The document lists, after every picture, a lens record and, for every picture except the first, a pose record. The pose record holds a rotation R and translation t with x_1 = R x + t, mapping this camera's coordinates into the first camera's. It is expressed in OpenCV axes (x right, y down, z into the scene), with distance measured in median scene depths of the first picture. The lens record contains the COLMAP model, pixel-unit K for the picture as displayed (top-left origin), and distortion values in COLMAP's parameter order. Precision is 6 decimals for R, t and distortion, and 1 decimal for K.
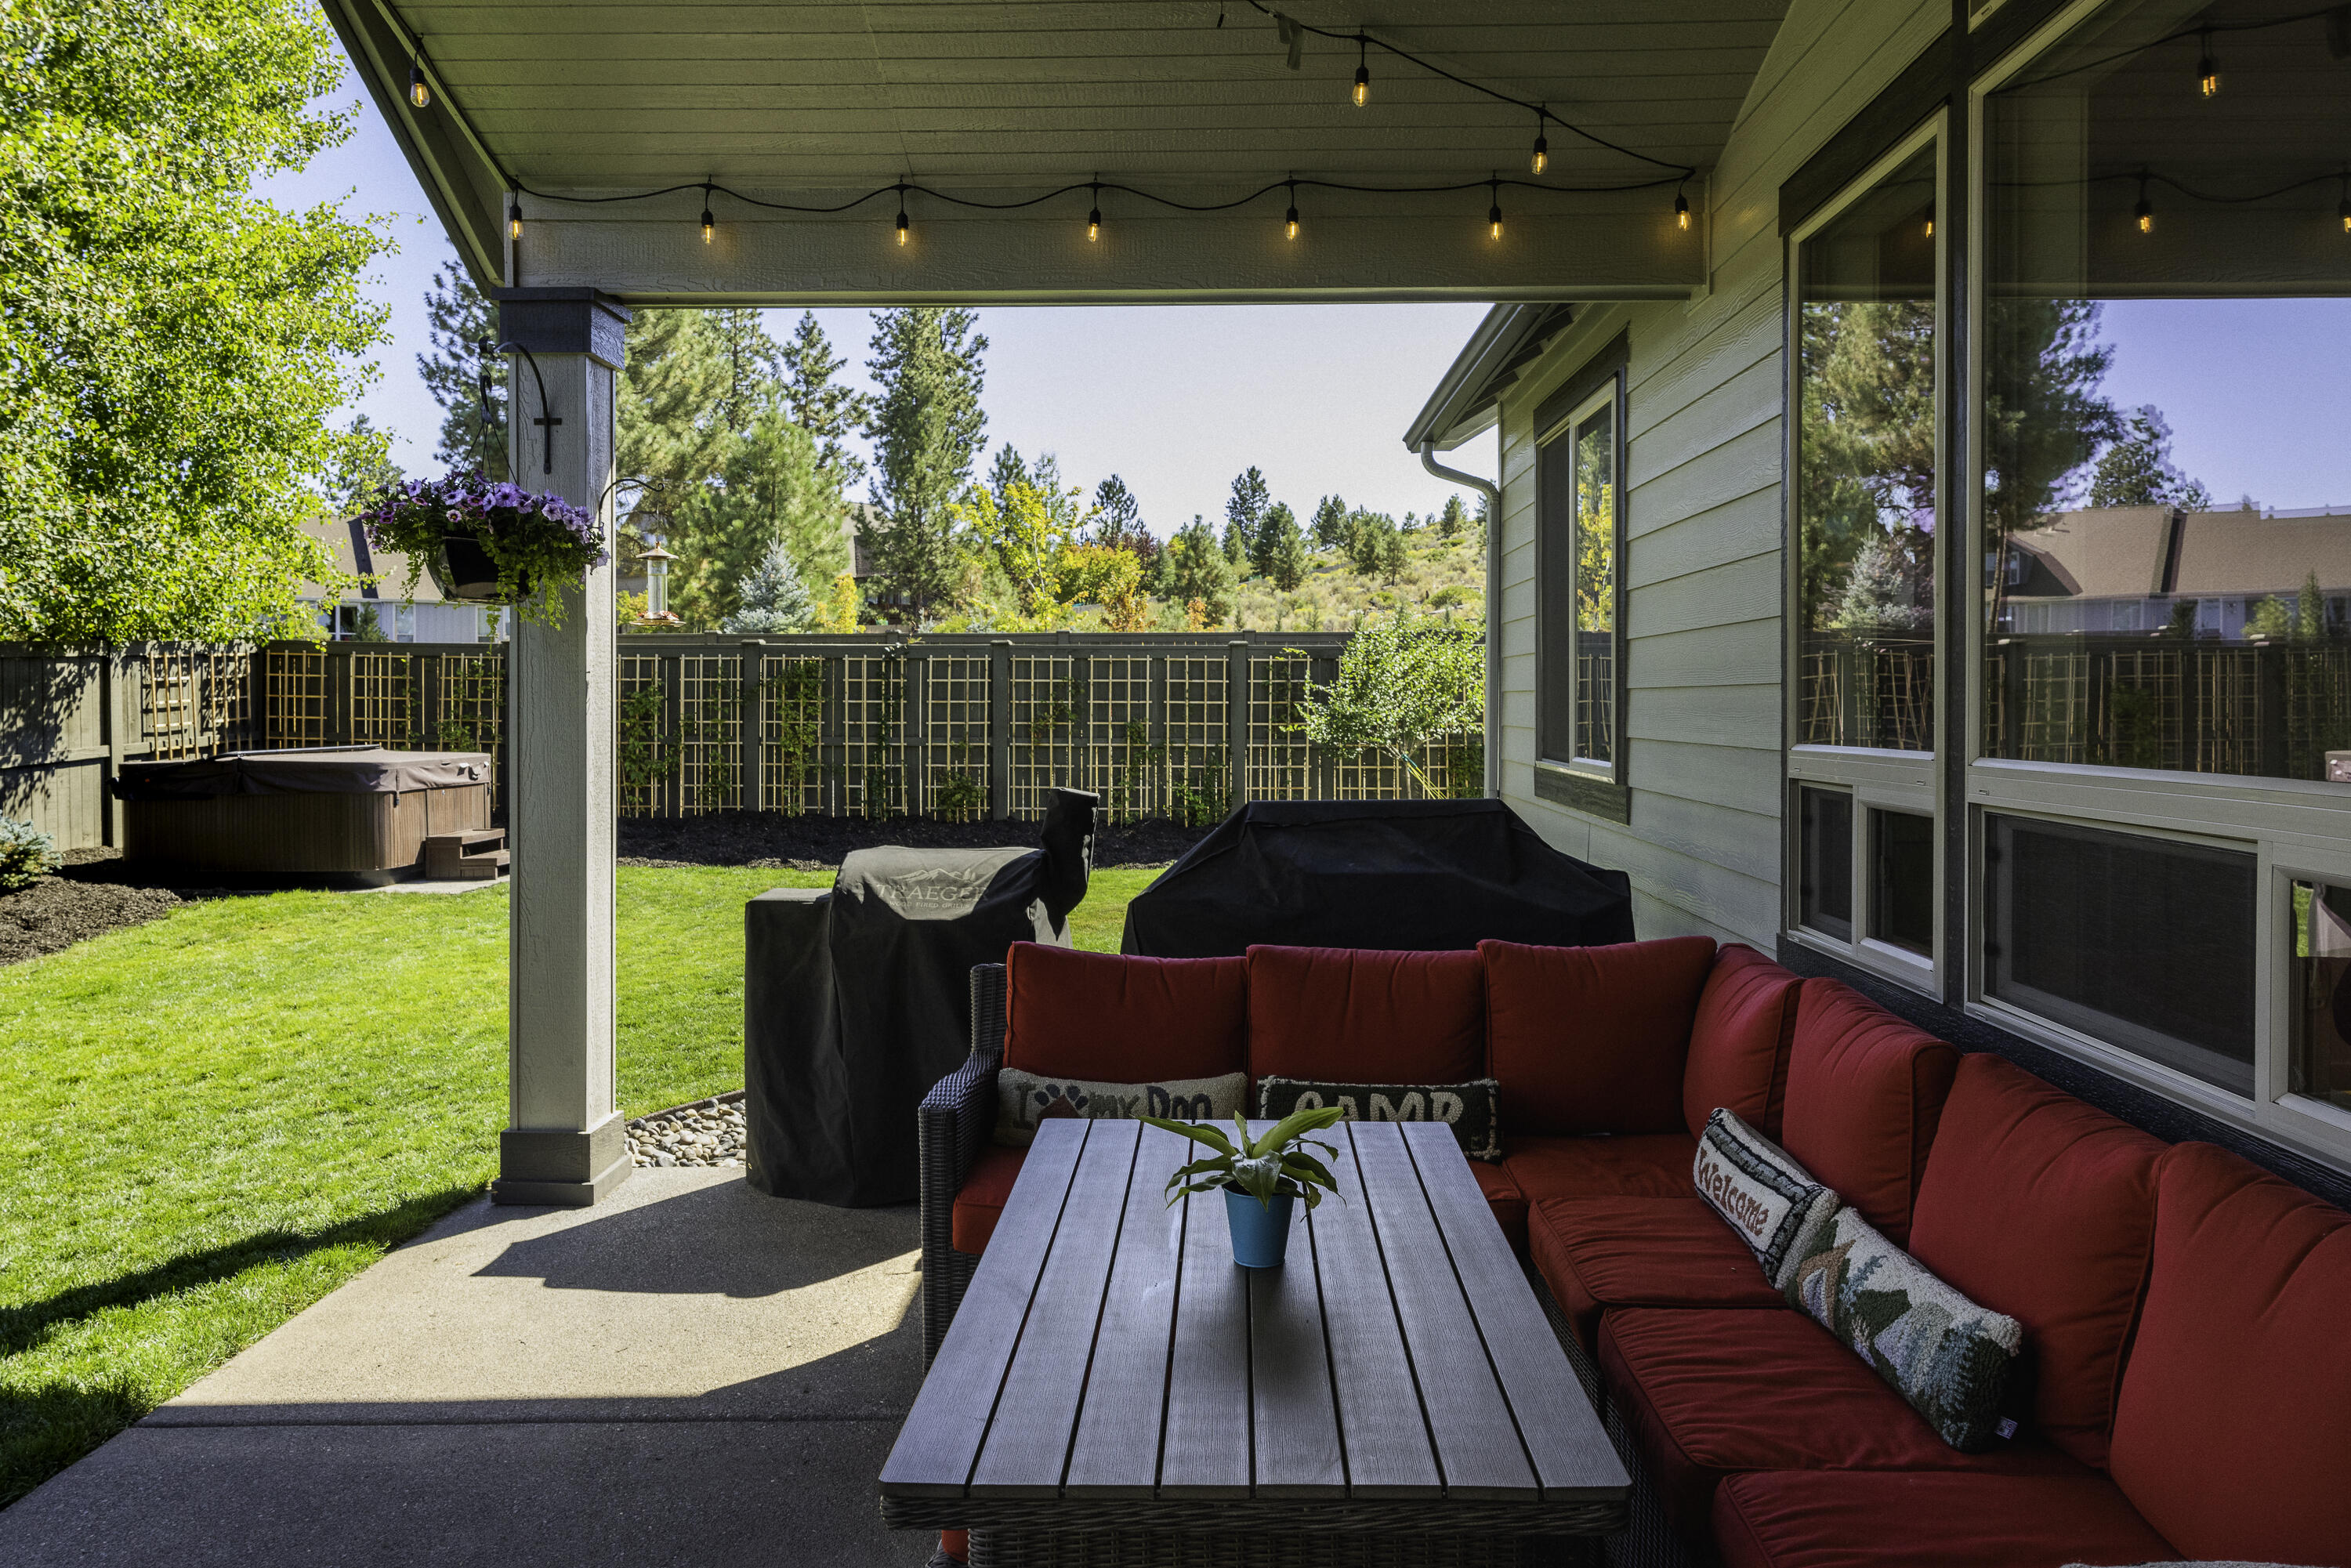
lens RADIAL K [[1631.9, 0, 1208.8], [0, 1631.9, 711.4], [0, 0, 1]] dist [0.003514, -0.001465]
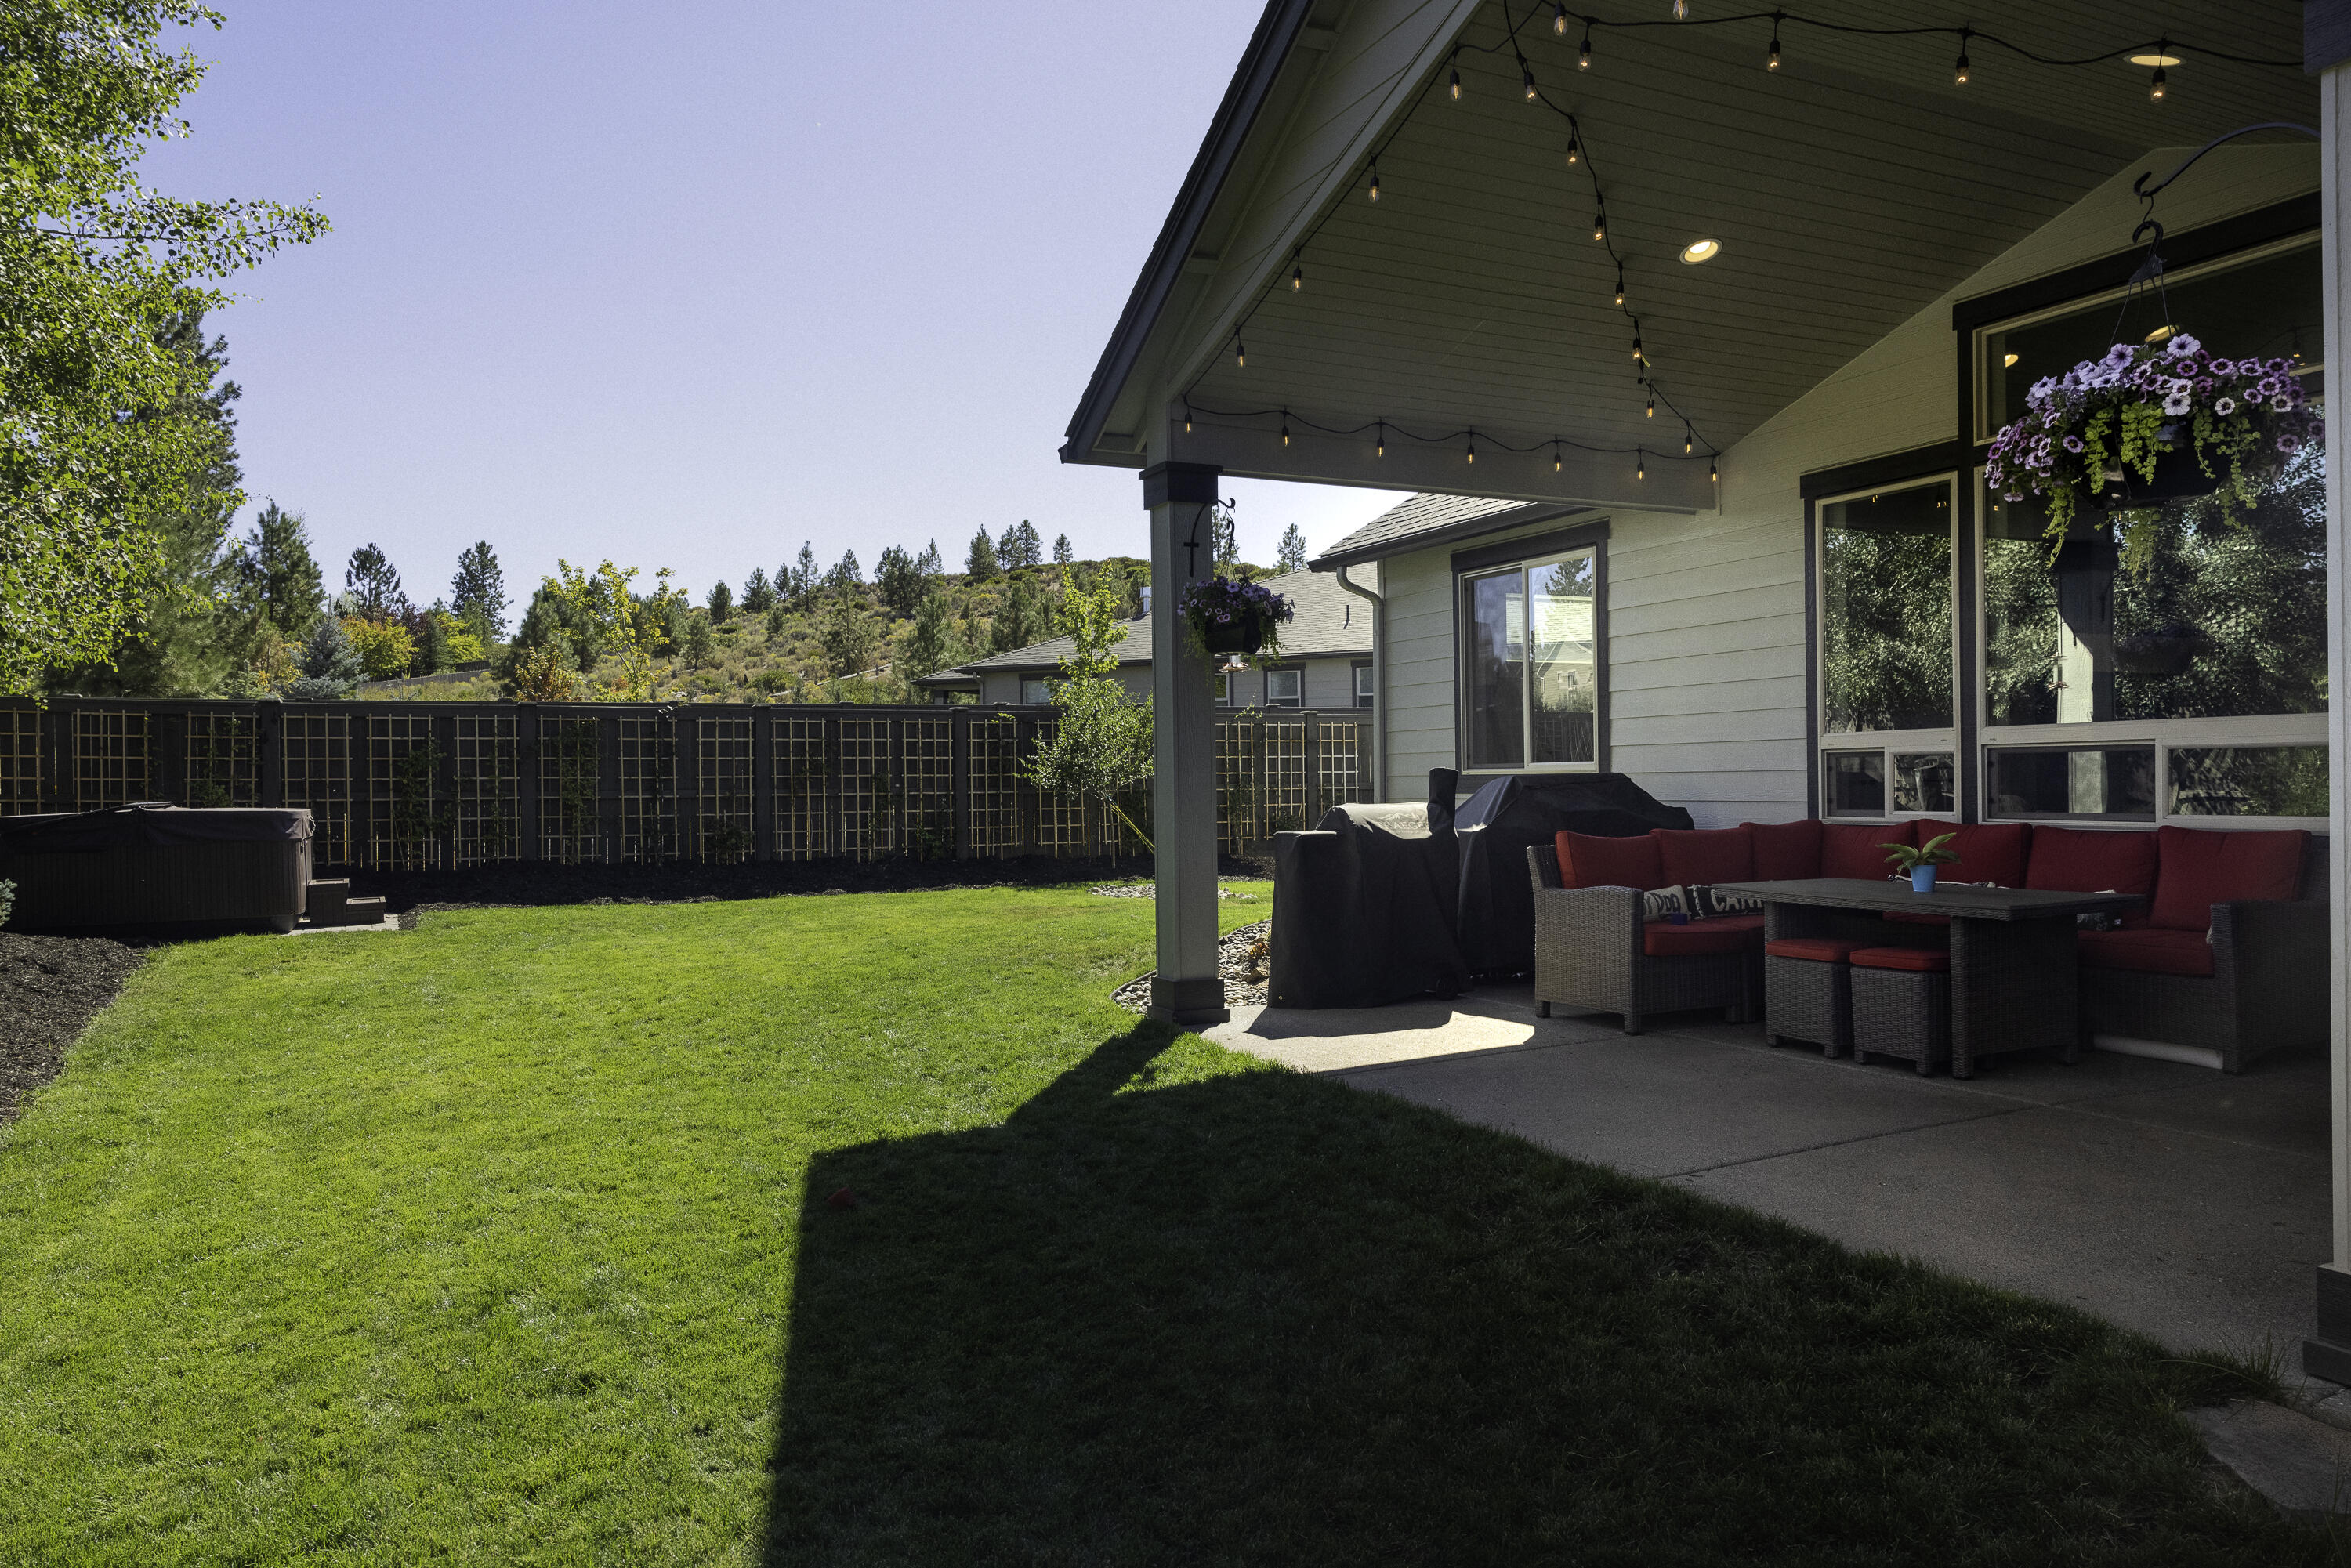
lens RADIAL K [[1631.9, 0, 1172.8], [0, 1631.9, 782.5], [0, 0, 1]] dist [0.003514, -0.001465]
pose [[0.887868, -0.011297, 0.459960, -0.400381], [0.016592, 0.999834, -0.007472, 0.024749], [-0.459800, 0.014266, 0.887908, -0.150328]]
